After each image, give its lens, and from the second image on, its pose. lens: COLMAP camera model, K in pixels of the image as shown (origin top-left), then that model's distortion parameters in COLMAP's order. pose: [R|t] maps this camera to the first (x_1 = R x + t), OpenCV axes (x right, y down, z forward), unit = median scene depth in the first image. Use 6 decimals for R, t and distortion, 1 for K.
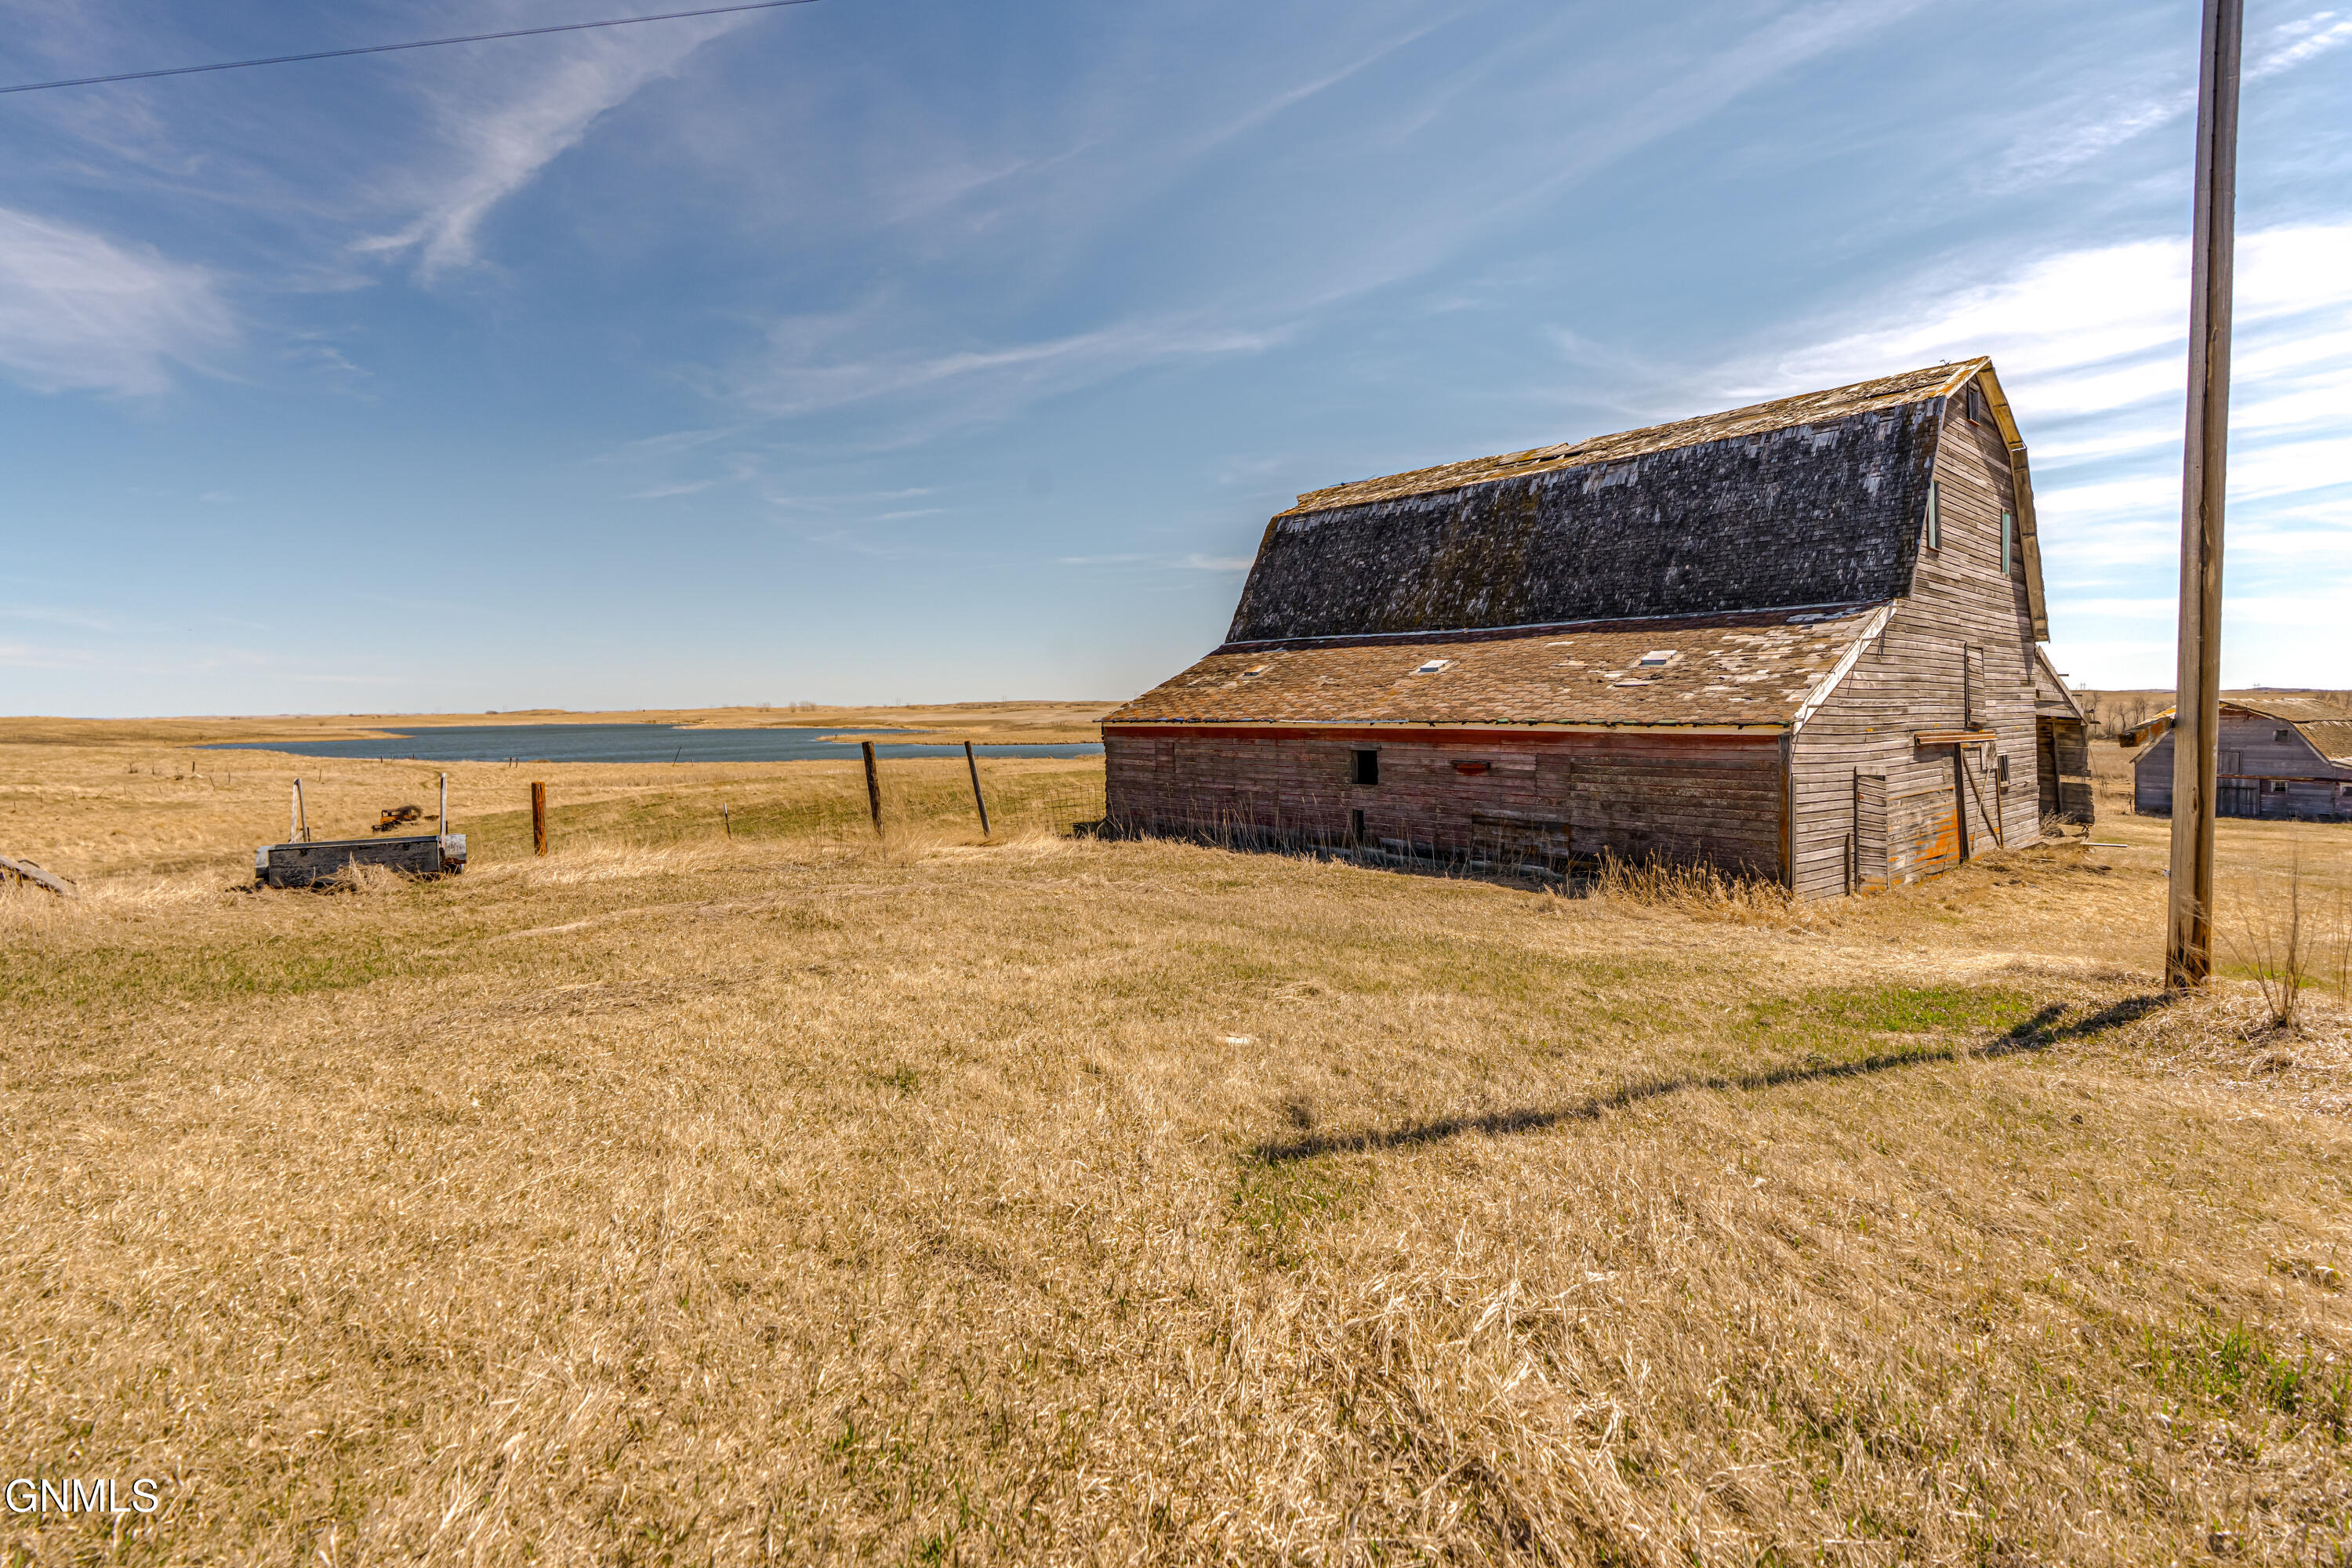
lens RADIAL K [[1257.5, 0, 1187.9], [0, 1257.5, 780.4], [0, 0, 1]] dist [-0.000665, 0.002498]
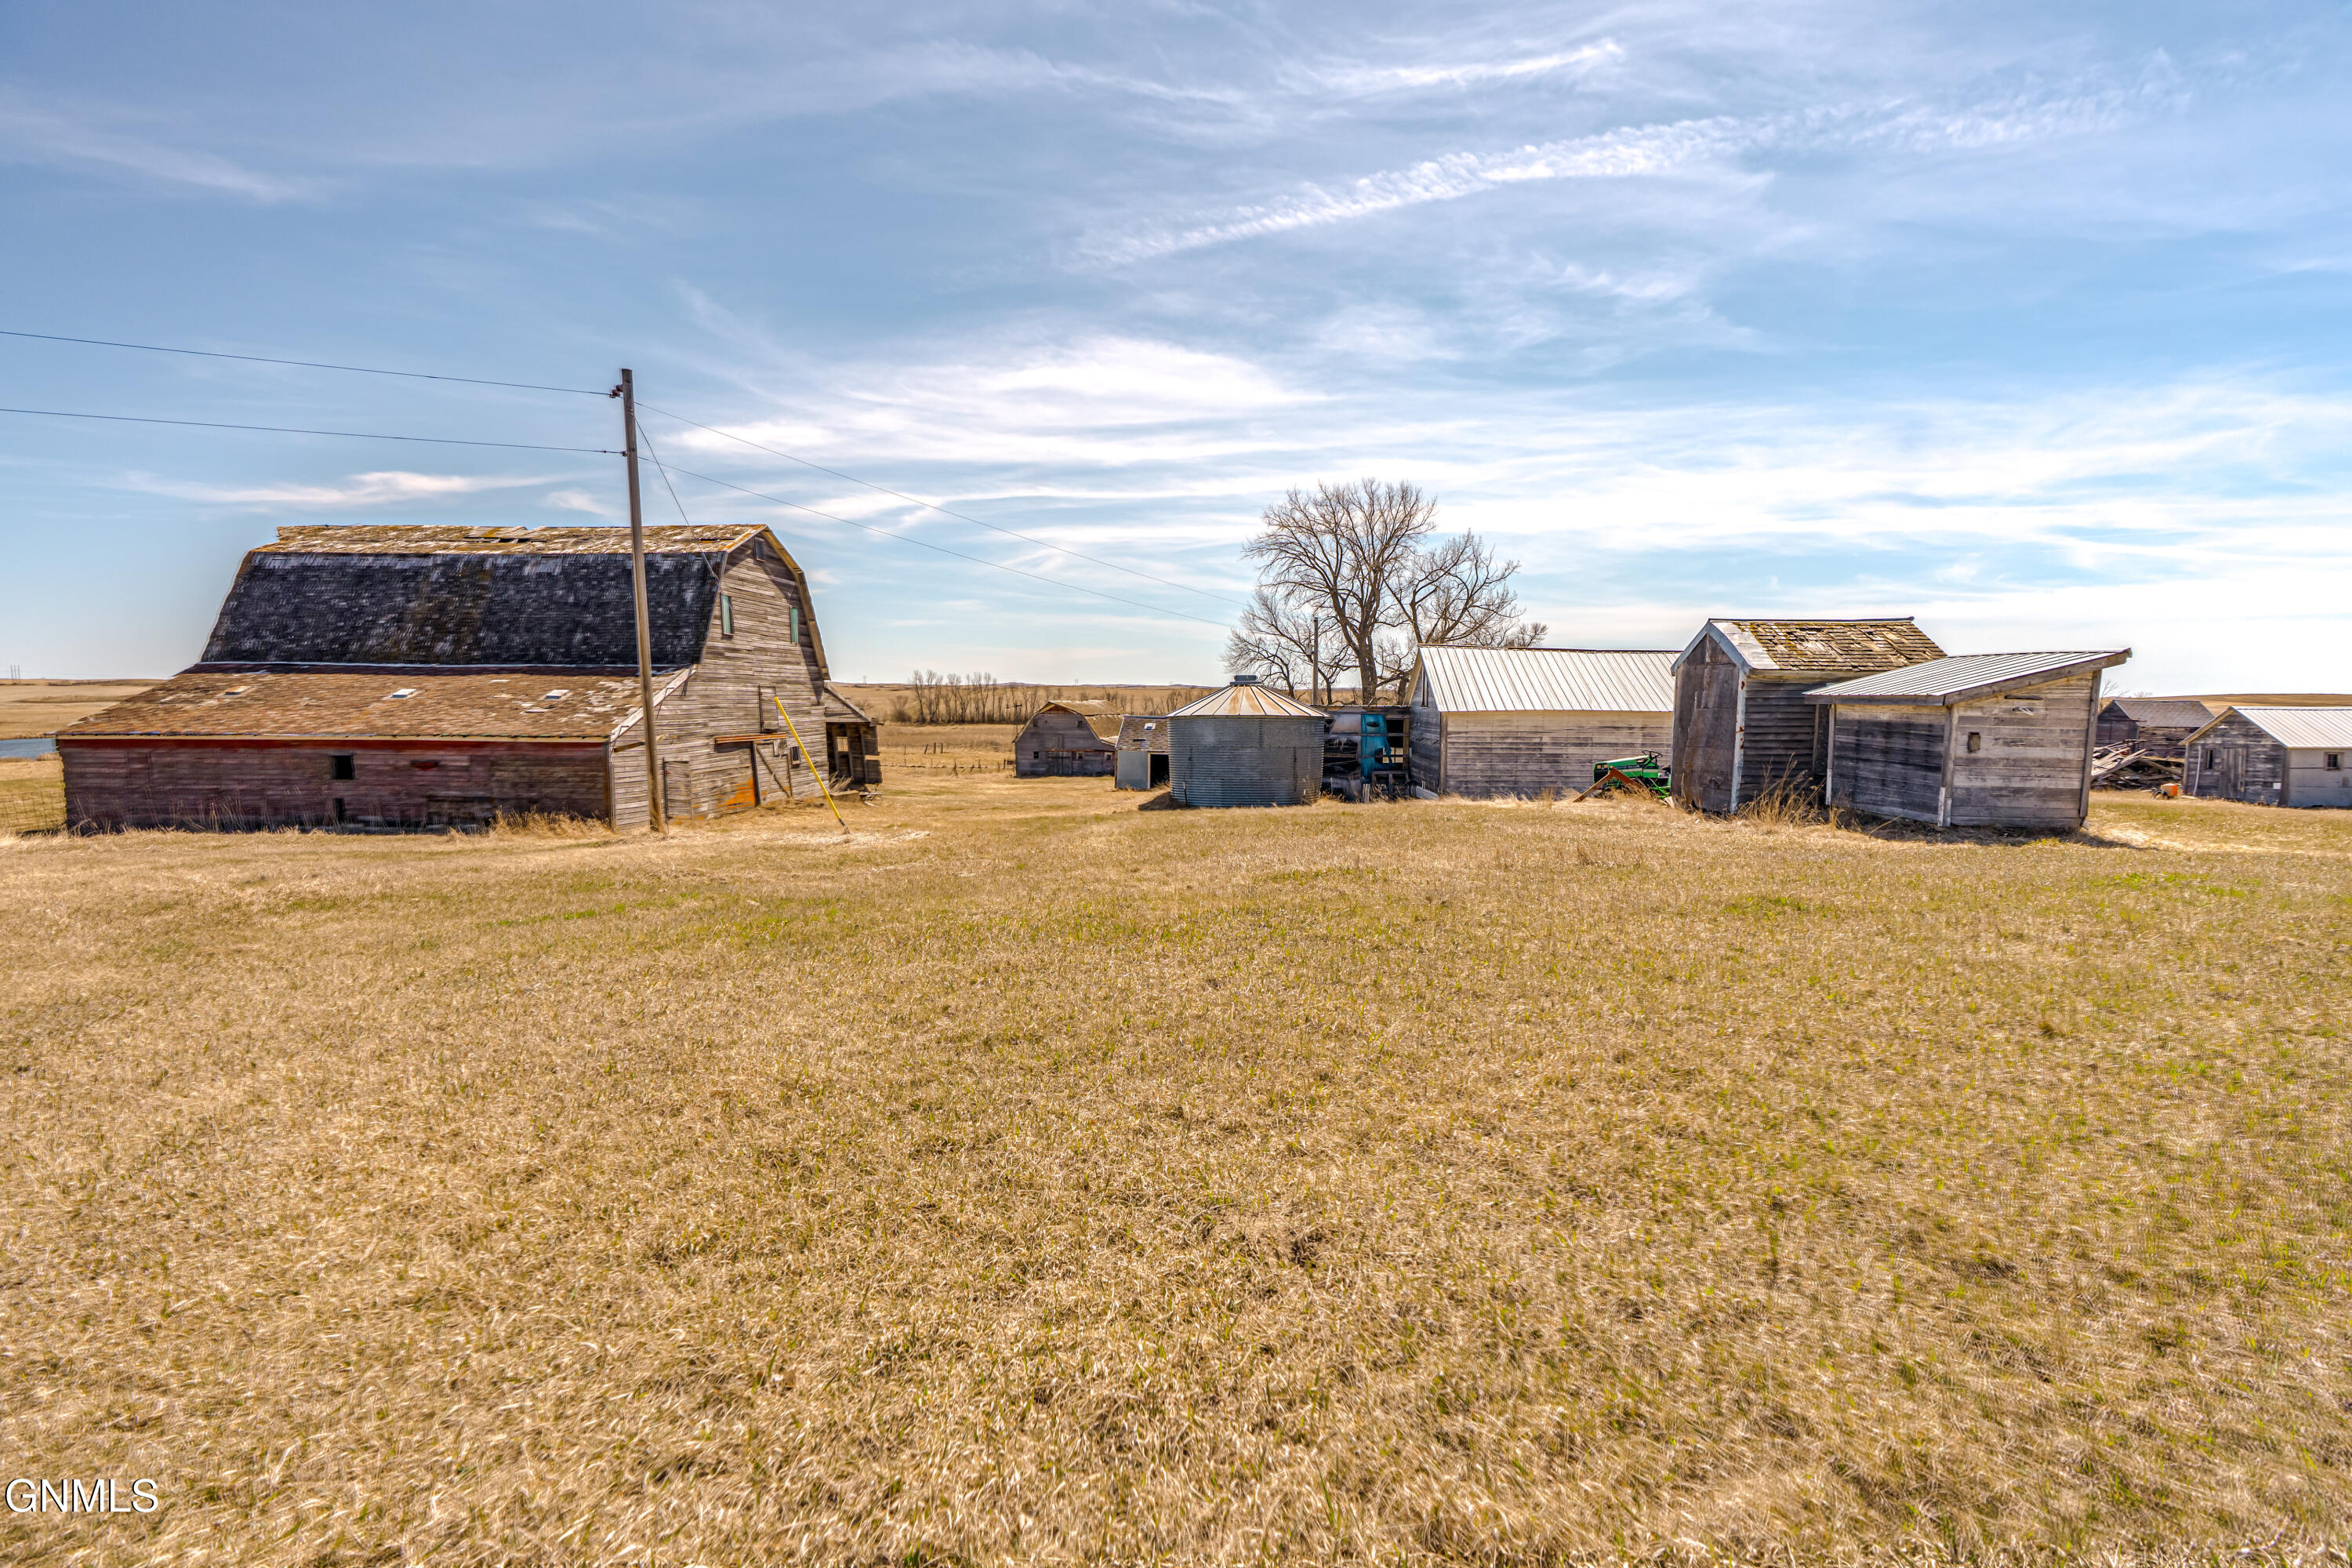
lens RADIAL K [[1102.5, 0, 1206.2], [0, 1102.5, 771.6], [0, 0, 1]] dist [-0.013611, 0.000575]
pose [[0.712083, -0.042111, 0.700831, -0.021888], [0.038003, 0.999048, 0.021417, 0.003602], [-0.701066, 0.011383, 0.713006, -0.417464]]
